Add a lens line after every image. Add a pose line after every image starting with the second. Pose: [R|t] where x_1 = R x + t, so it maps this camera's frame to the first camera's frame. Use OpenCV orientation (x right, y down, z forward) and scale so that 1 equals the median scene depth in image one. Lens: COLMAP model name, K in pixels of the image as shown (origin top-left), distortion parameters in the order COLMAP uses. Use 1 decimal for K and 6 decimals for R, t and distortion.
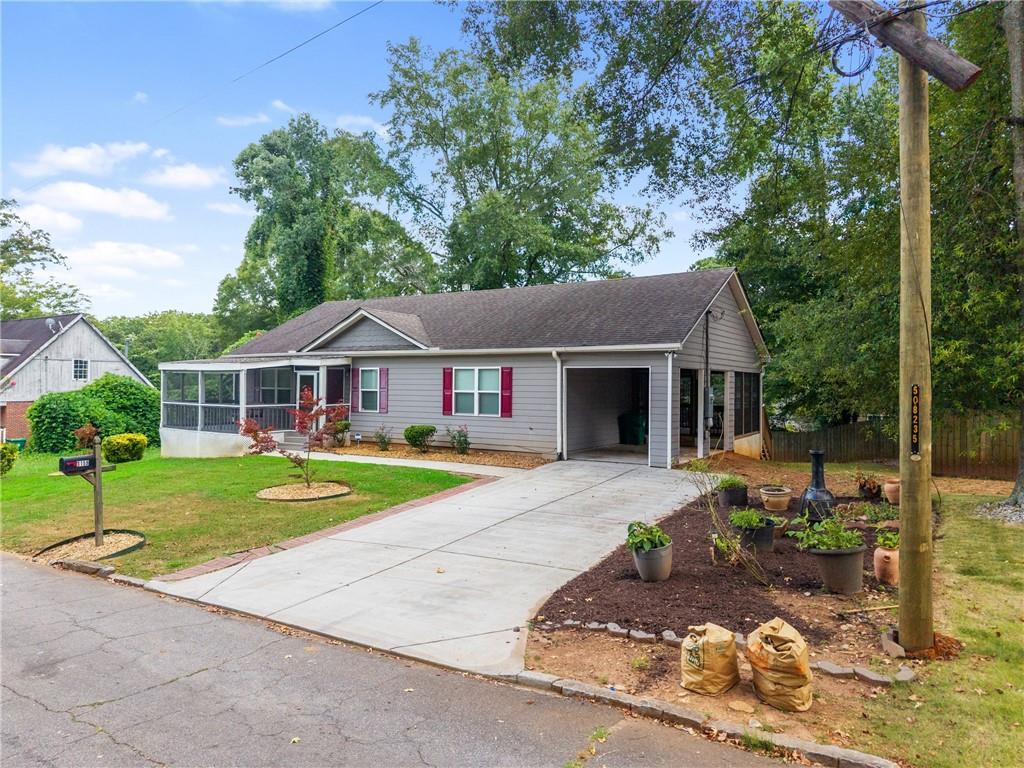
lens RADIAL K [[708.2, 0, 505.8], [0, 708.2, 385.1], [0, 0, 1]] dist [-0.002218, -0.002777]
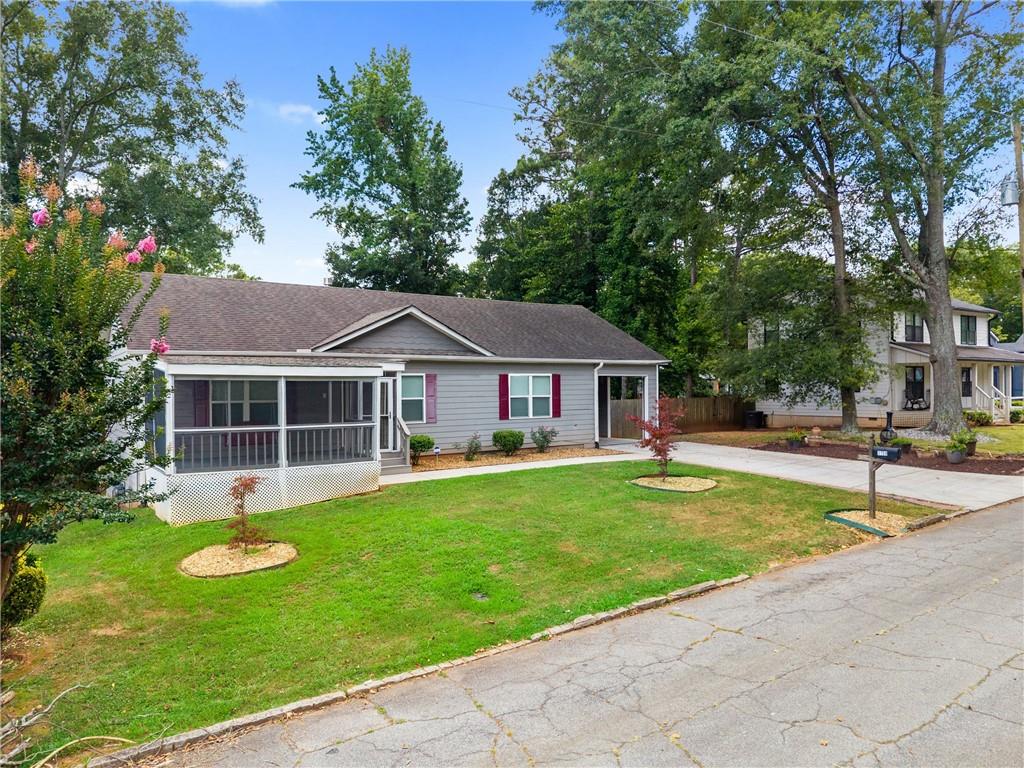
lens RADIAL K [[708.2, 0, 505.8], [0, 708.2, 385.1], [0, 0, 1]] dist [-0.002218, -0.002777]
pose [[0.385800, -0.006987, 0.922556, -1.075940], [0.017062, 0.999854, 0.000437, -0.009240], [-0.922425, 0.015572, 0.385863, 0.609451]]
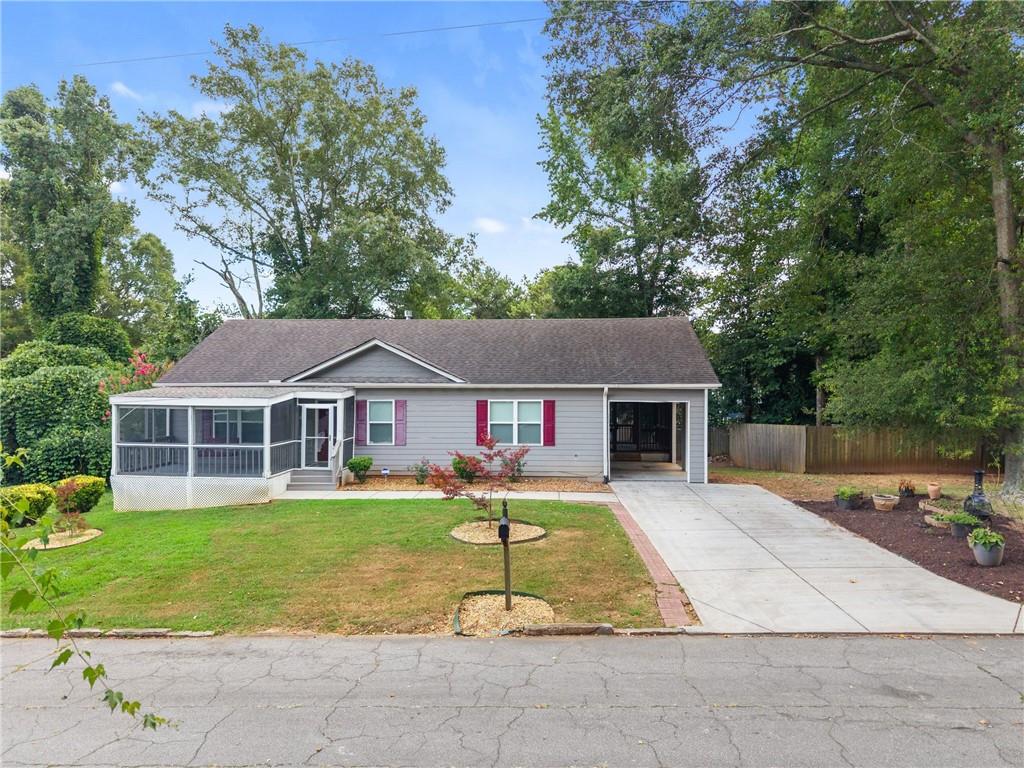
lens RADIAL K [[708.2, 0, 505.8], [0, 708.2, 385.1], [0, 0, 1]] dist [-0.002218, -0.002777]
pose [[0.874691, -0.004969, 0.484656, -0.570955], [0.007445, 0.999967, -0.003184, -0.044270], [-0.484625, 0.006393, 0.874699, 0.074460]]
